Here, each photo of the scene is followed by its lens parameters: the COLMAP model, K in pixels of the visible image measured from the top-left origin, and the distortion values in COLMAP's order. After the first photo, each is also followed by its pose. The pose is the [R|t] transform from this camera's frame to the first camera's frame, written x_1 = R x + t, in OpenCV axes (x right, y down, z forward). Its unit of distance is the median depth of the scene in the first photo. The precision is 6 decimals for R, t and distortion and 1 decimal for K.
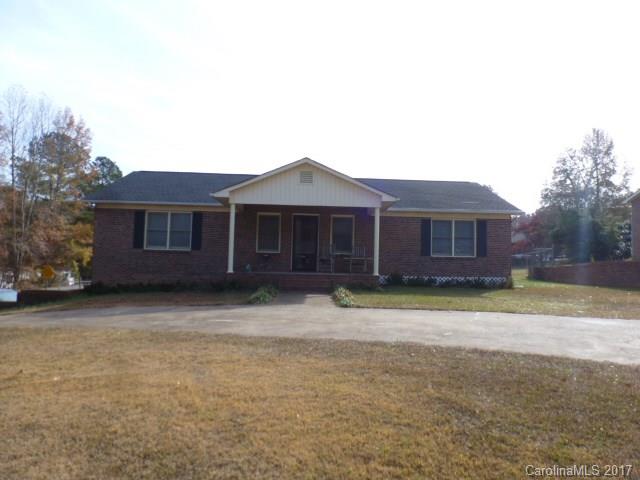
lens RADIAL K [[457.2, 0, 320.0], [0, 457.2, 238.4], [0, 0, 1]] dist [-0.058646, 0.017391]
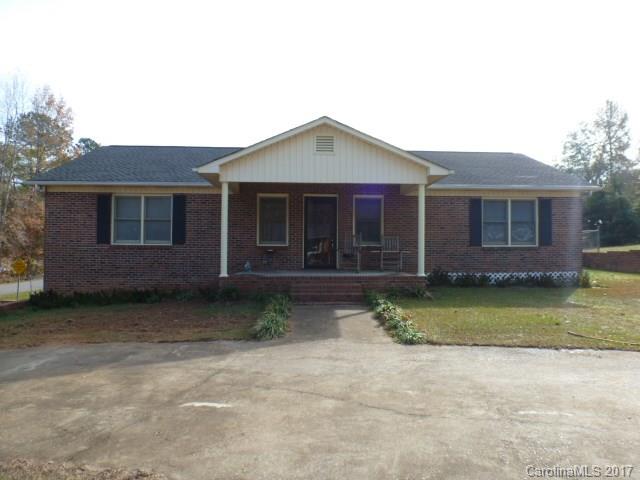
lens RADIAL K [[457.2, 0, 321.9], [0, 457.2, 239.9], [0, 0, 1]] dist [-0.058646, 0.017391]
pose [[0.999738, -0.018845, 0.013002, -0.040335], [0.018250, 0.998844, 0.044472, -0.011329], [-0.013825, -0.044223, 0.998926, 0.227595]]
